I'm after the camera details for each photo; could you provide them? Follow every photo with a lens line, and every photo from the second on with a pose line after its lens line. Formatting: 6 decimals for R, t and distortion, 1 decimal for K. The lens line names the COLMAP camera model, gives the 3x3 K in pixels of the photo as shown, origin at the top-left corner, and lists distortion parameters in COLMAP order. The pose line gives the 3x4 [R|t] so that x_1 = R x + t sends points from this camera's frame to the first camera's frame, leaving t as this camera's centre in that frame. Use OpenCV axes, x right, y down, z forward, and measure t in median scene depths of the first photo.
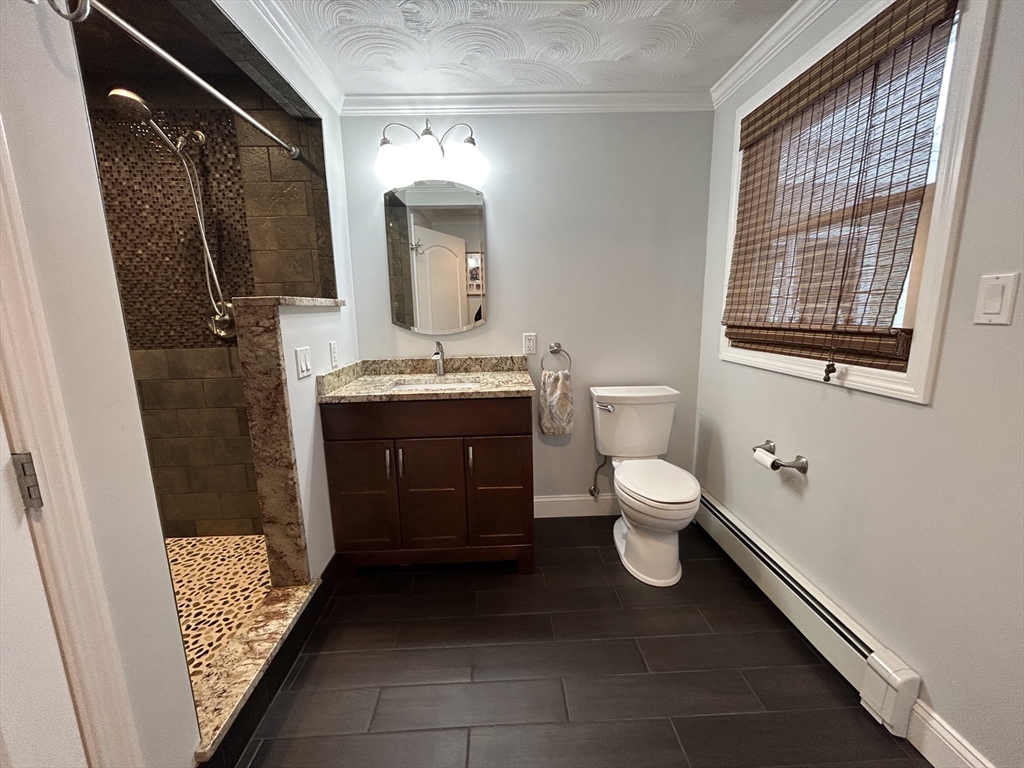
lens RADIAL K [[413.5, 0, 507.6], [0, 413.5, 382.1], [0, 0, 1]] dist [0.000219, 0.000190]
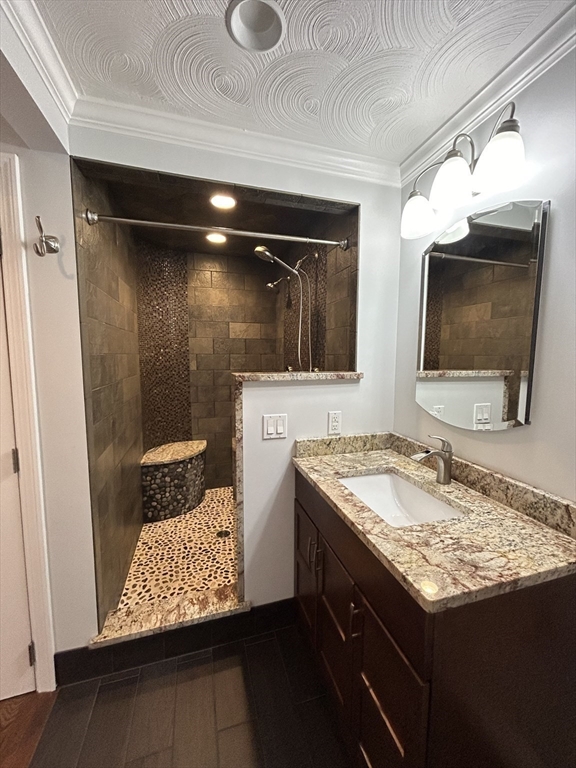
lens RADIAL K [[310.1, 0, 292.3], [0, 310.1, 383.8], [0, 0, 1]] dist [0.000219, 0.000190]
pose [[0.267159, 0.114658, -0.956807, 0.307392], [-0.178022, 0.981679, 0.067931, -0.201764], [0.947066, 0.152184, 0.282676, 0.655751]]
